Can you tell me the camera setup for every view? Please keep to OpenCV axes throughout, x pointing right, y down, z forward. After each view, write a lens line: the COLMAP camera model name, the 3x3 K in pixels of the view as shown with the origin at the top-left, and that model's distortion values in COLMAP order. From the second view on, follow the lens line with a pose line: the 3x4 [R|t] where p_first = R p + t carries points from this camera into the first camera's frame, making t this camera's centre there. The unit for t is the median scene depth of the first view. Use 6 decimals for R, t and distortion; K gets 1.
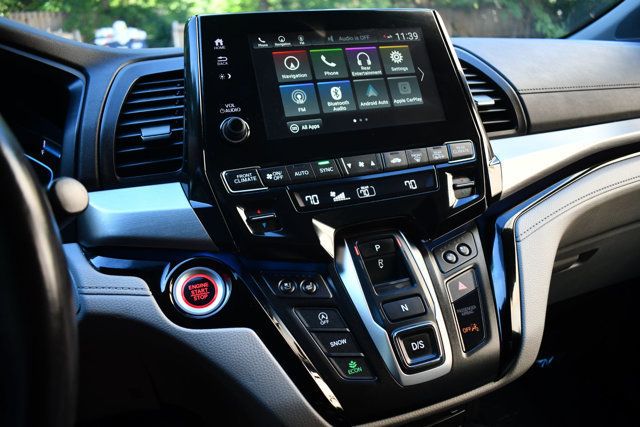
lens RADIAL K [[484.4, 0, 320.0], [0, 484.4, 201.9], [0, 0, 1]] dist [-0.072327, -0.002072]
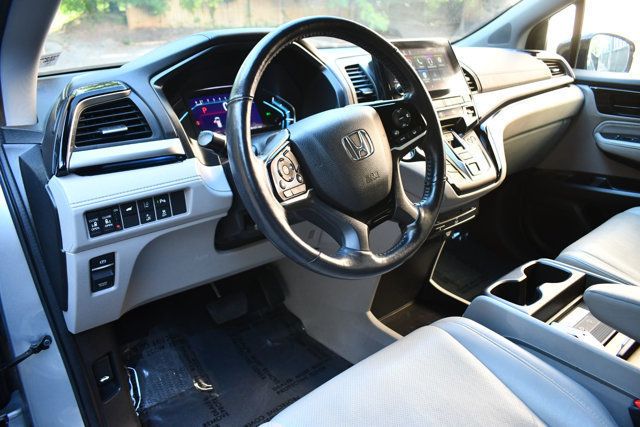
lens RADIAL K [[484.4, 0, 320.0], [0, 484.4, 201.9], [0, 0, 1]] dist [-0.072327, -0.002072]
pose [[0.943675, -0.078451, 0.321439, -1.248399], [0.068722, 0.996771, 0.041521, 0.263988], [-0.323659, -0.017092, 0.946020, -1.085877]]
